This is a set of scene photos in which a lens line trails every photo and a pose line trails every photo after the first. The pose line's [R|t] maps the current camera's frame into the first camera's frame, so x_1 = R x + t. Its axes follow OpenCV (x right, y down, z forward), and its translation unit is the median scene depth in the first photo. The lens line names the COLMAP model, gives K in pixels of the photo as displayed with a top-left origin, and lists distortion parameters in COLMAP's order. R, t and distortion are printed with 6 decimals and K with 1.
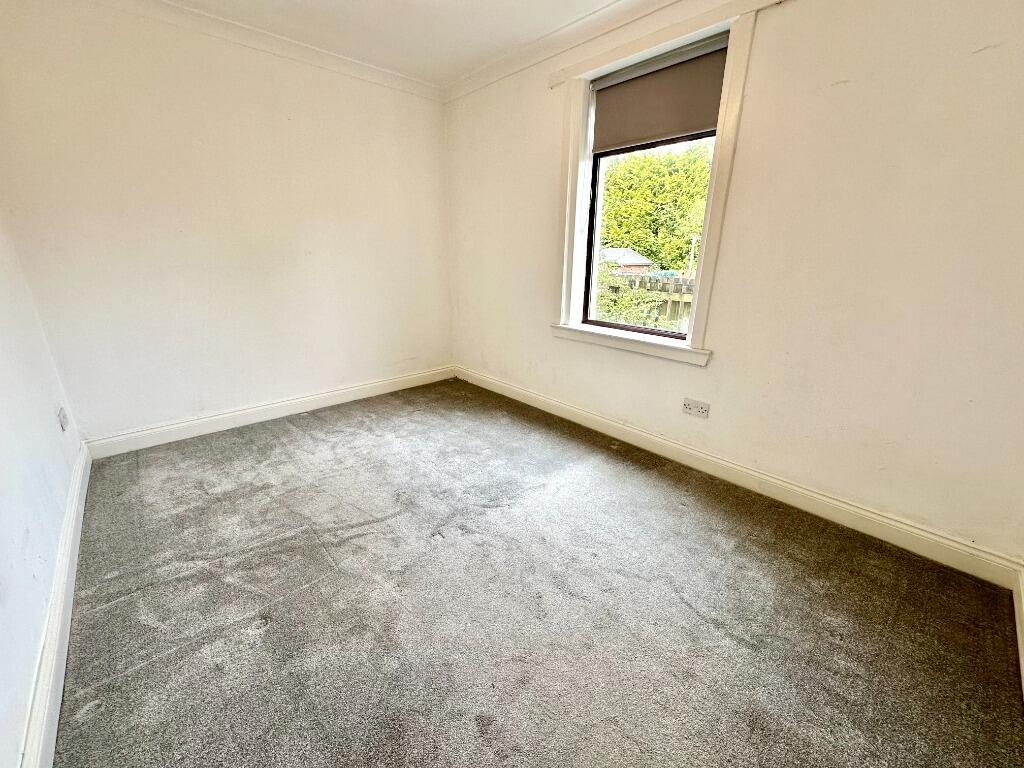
lens RADIAL K [[407.7, 0, 511.6], [0, 407.7, 388.7], [0, 0, 1]] dist [0.002441, -0.000373]
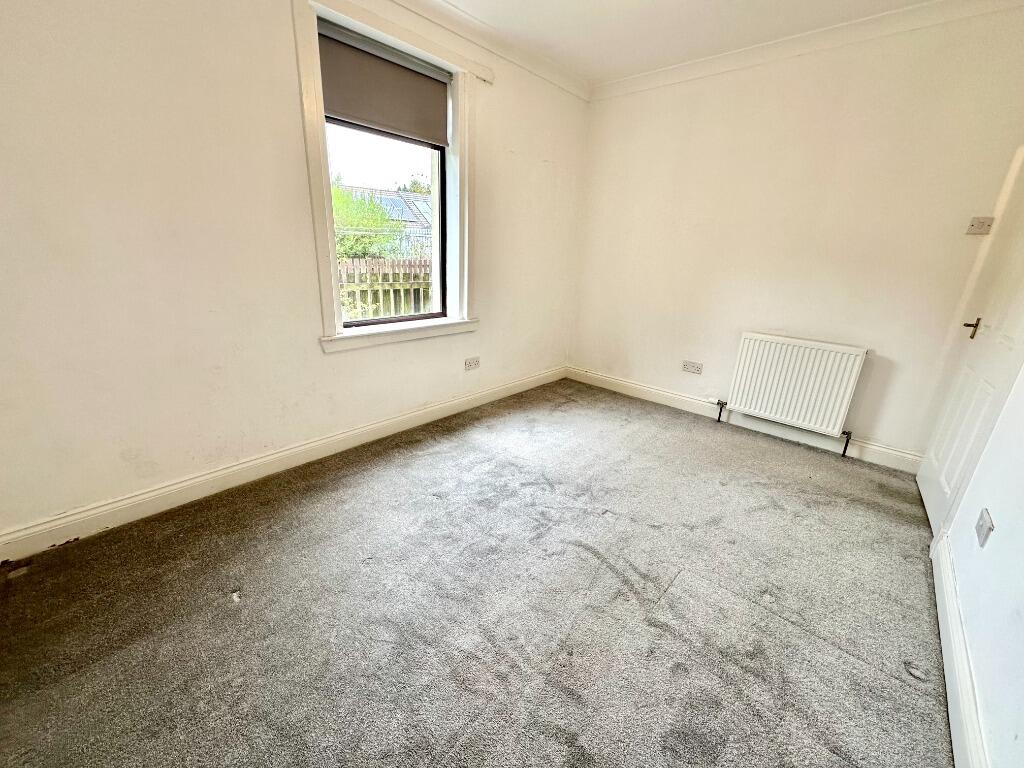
lens RADIAL K [[407.7, 0, 511.0], [0, 407.7, 389.3], [0, 0, 1]] dist [0.002441, -0.000373]
pose [[-0.088474, -0.336774, 0.937420, -0.853420], [0.277912, 0.895392, 0.347905, -0.311175], [-0.956524, 0.291301, 0.014374, 0.901962]]
